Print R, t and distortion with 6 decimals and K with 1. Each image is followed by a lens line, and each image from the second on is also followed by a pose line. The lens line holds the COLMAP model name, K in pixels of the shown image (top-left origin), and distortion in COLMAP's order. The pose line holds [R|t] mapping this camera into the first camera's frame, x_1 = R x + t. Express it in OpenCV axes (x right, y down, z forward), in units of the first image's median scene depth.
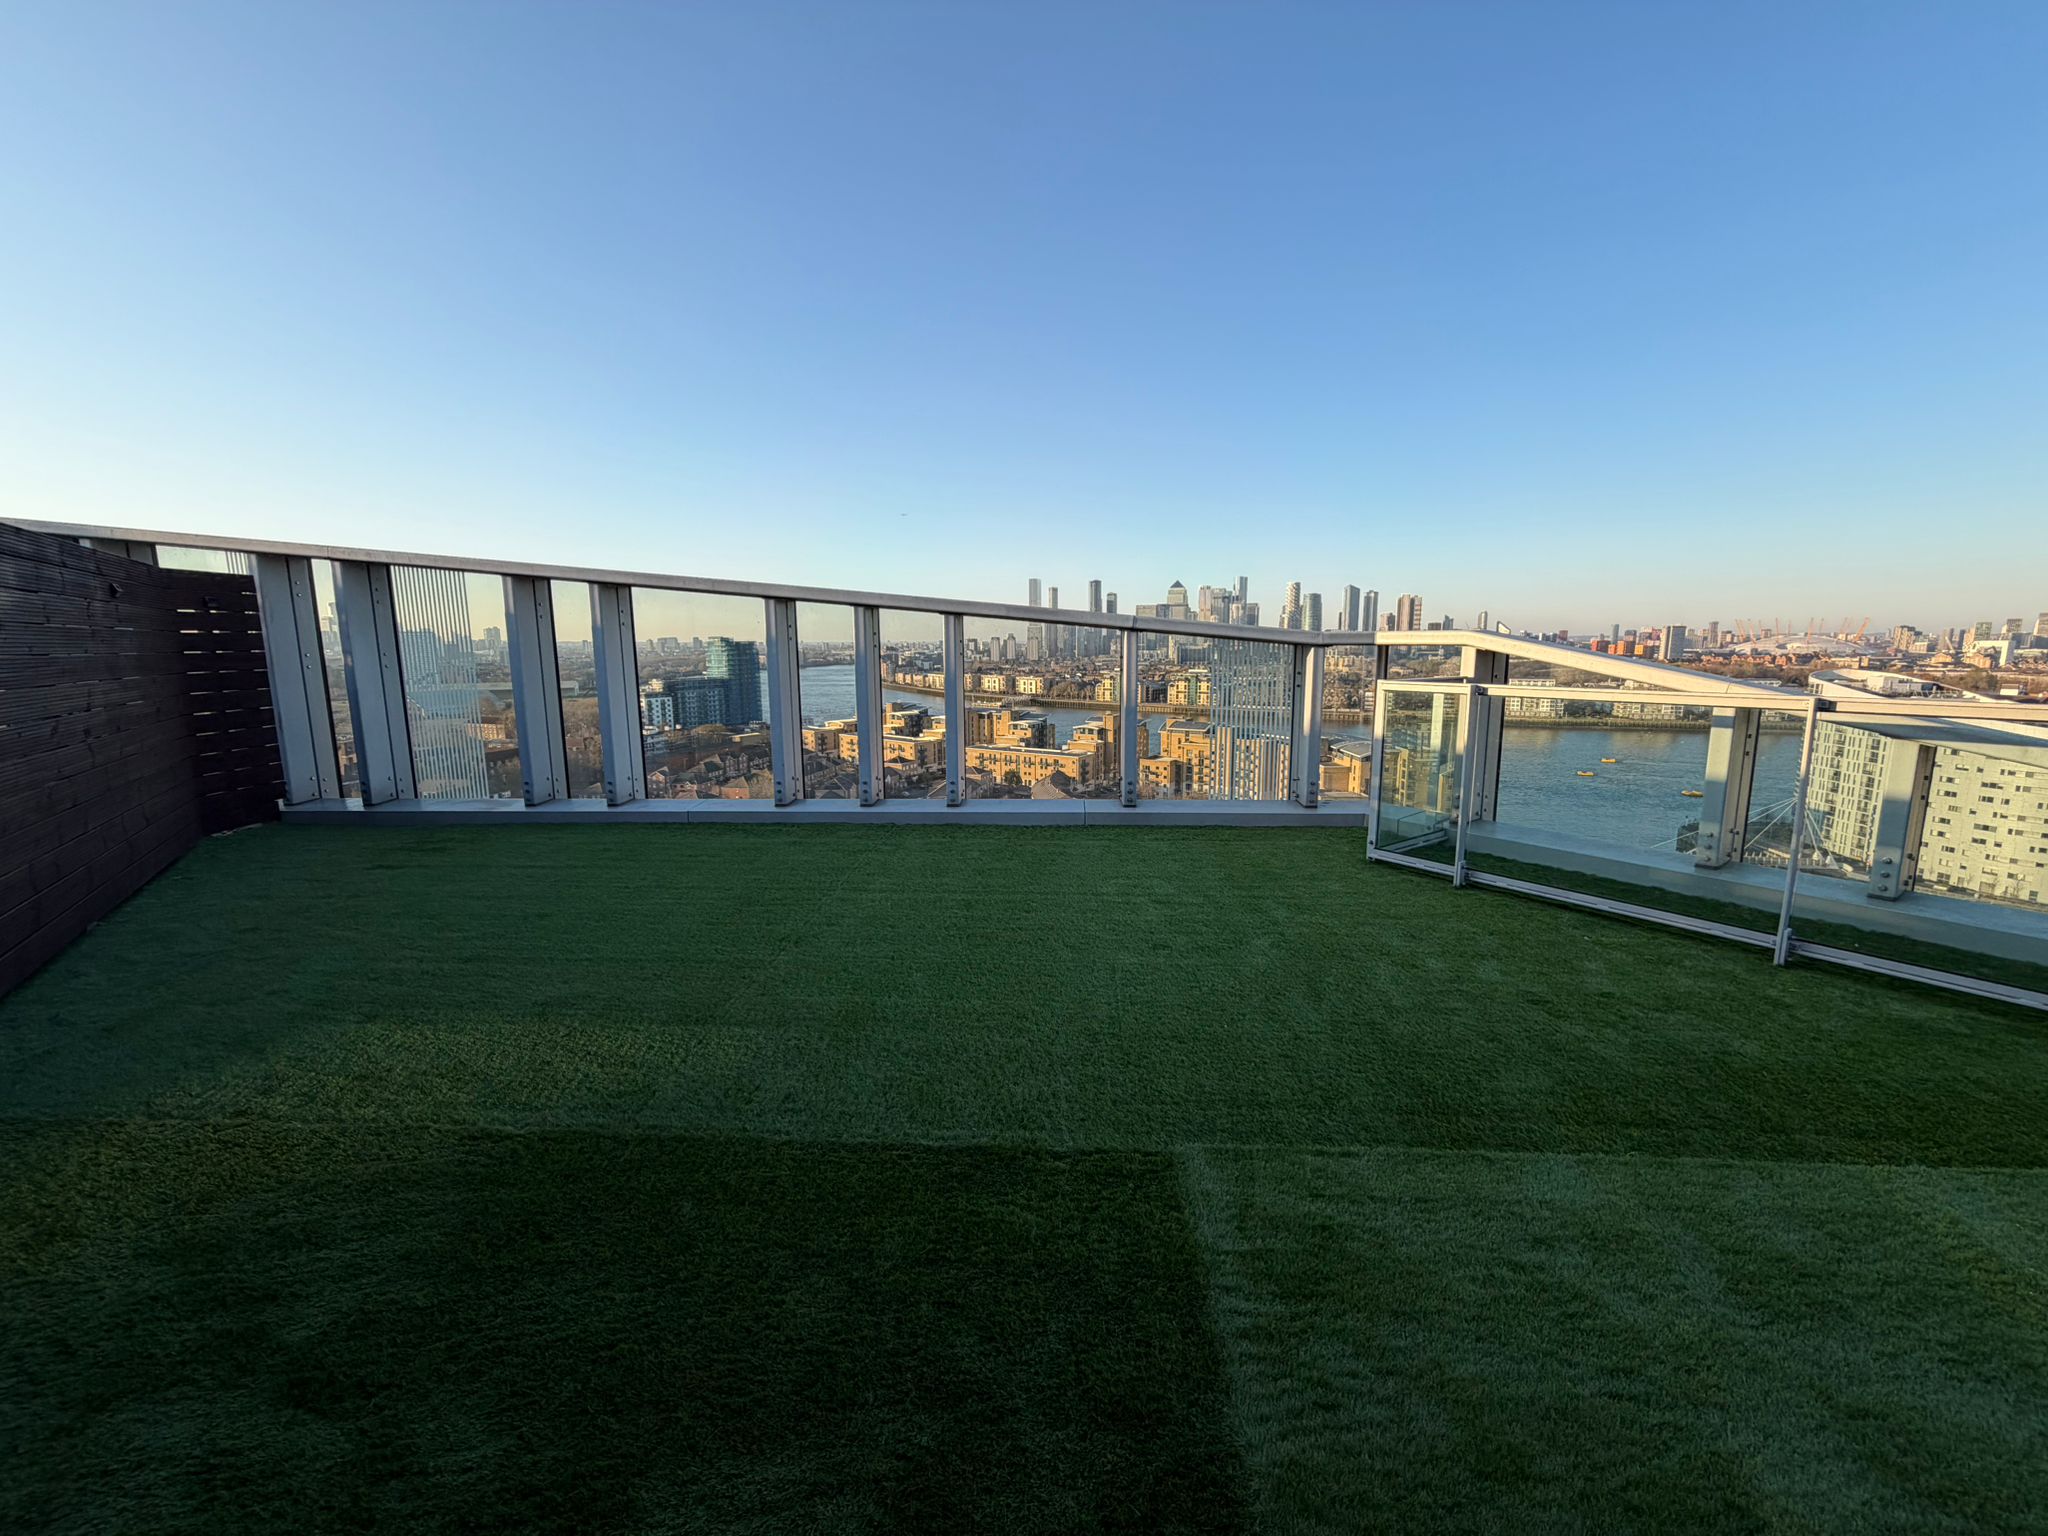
lens RADIAL K [[813.1, 0, 1020.8], [0, 813.1, 766.9], [0, 0, 1]] dist [-0.001011, 0.000600]
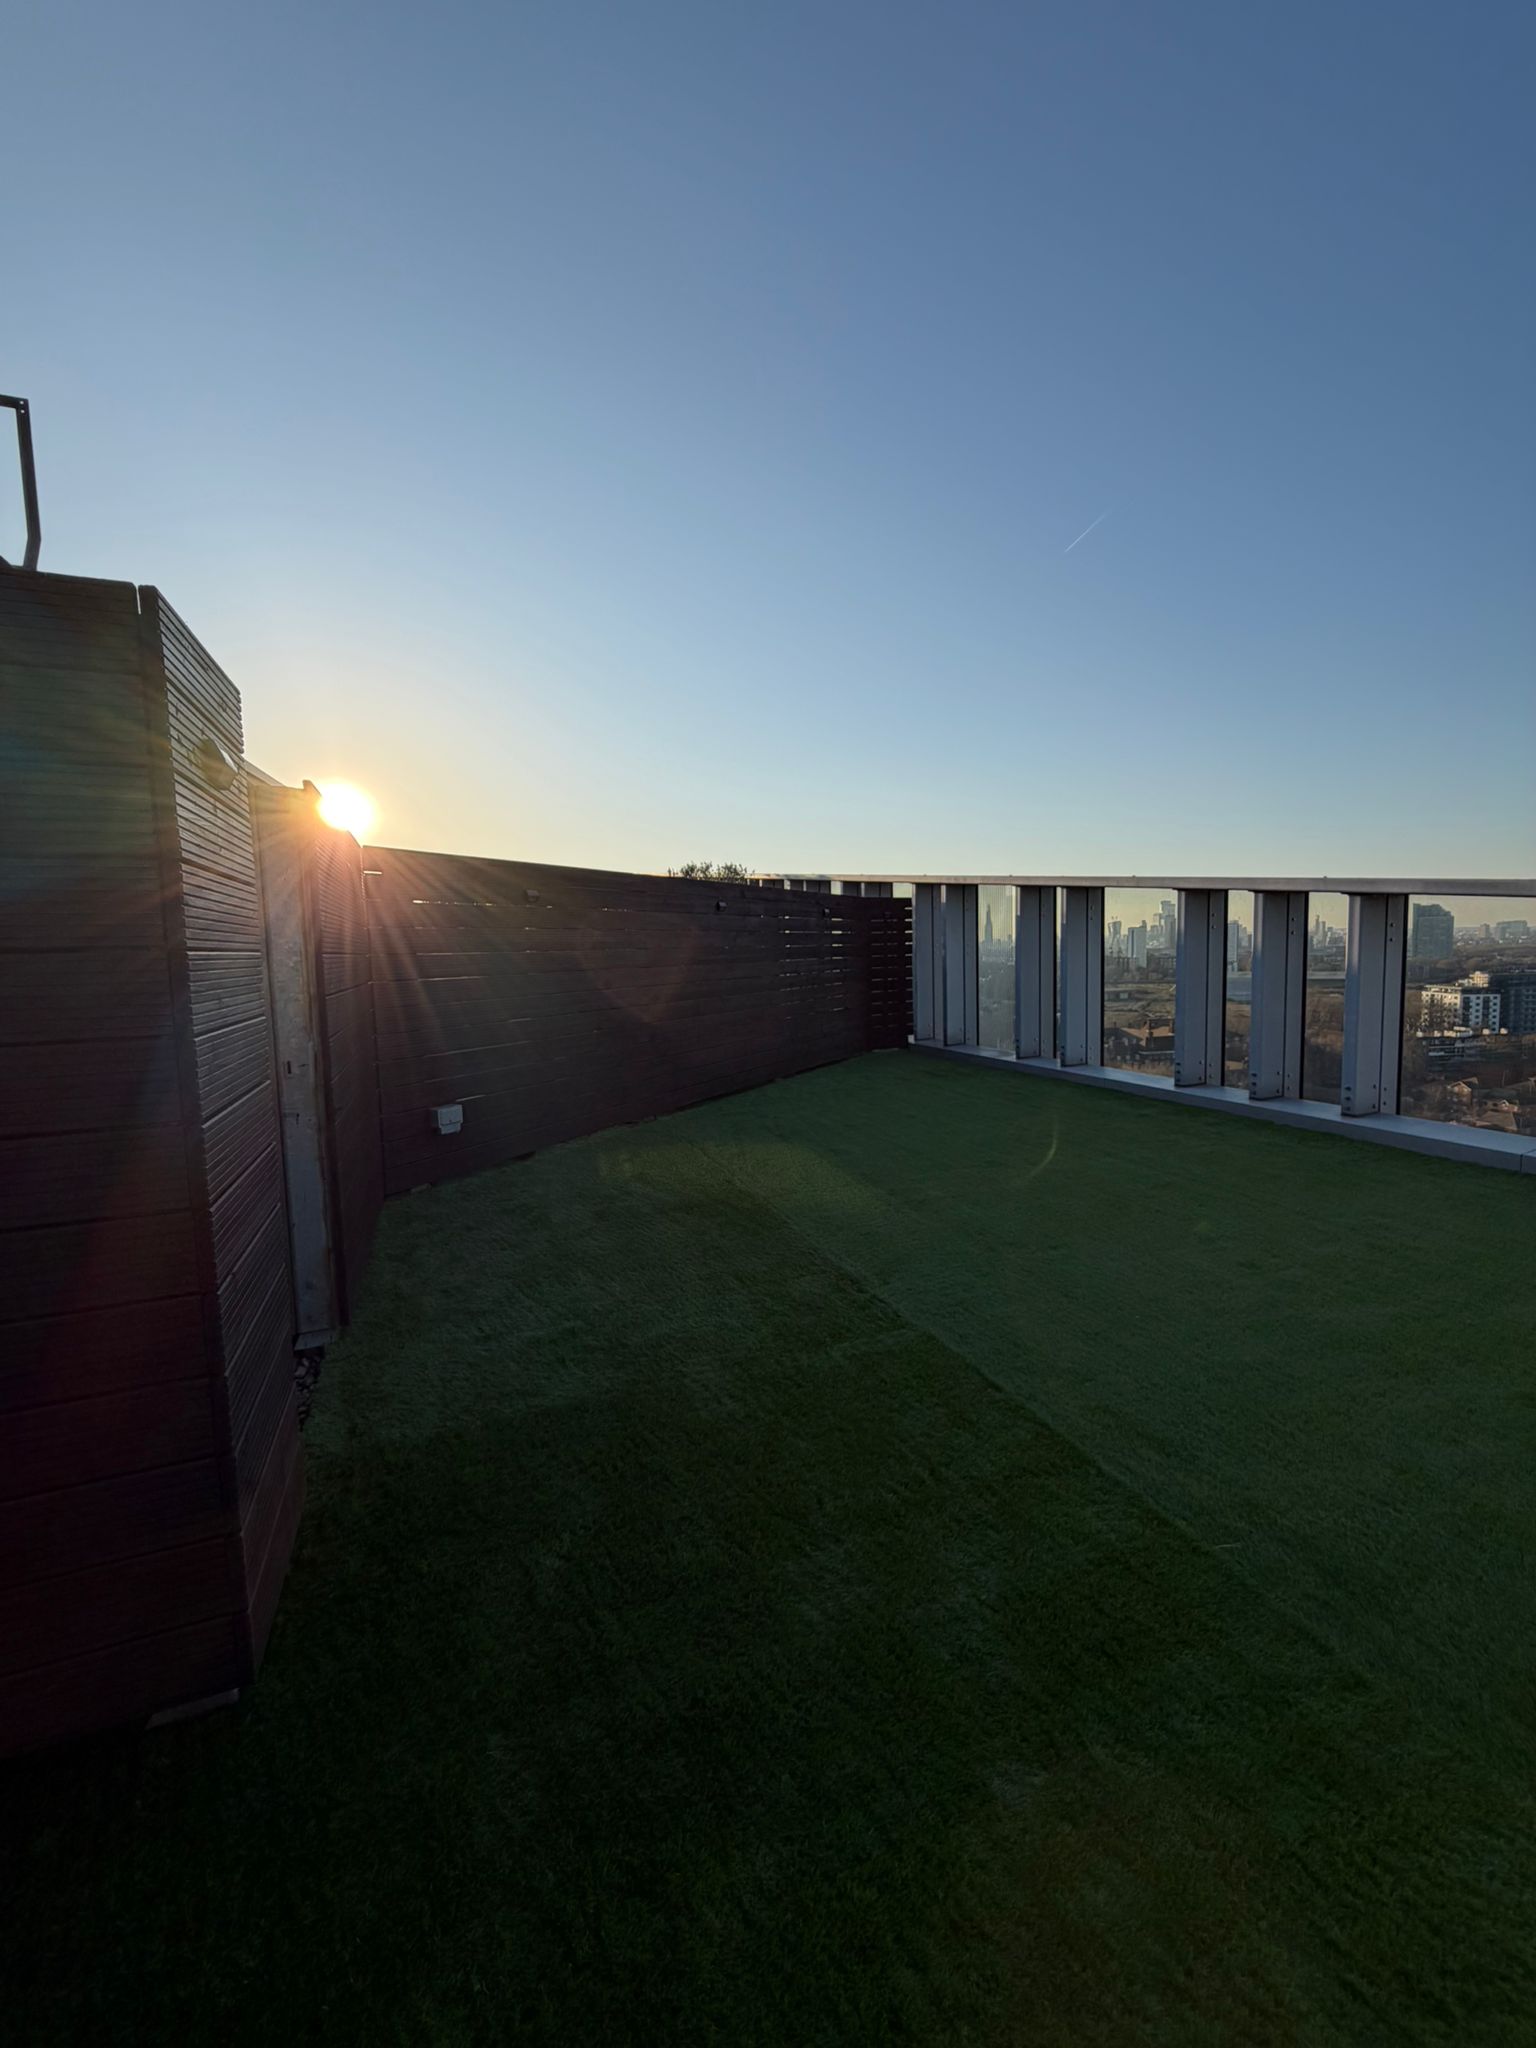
lens RADIAL K [[813.1, 0, 769.6], [0, 813.1, 1016.1], [0, 0, 1]] dist [-0.001011, 0.000600]
pose [[0.417149, 0.072963, -0.905905, 0.613434], [-0.117071, 0.992782, 0.026052, -0.010541], [0.901266, 0.095188, 0.422680, 0.098081]]
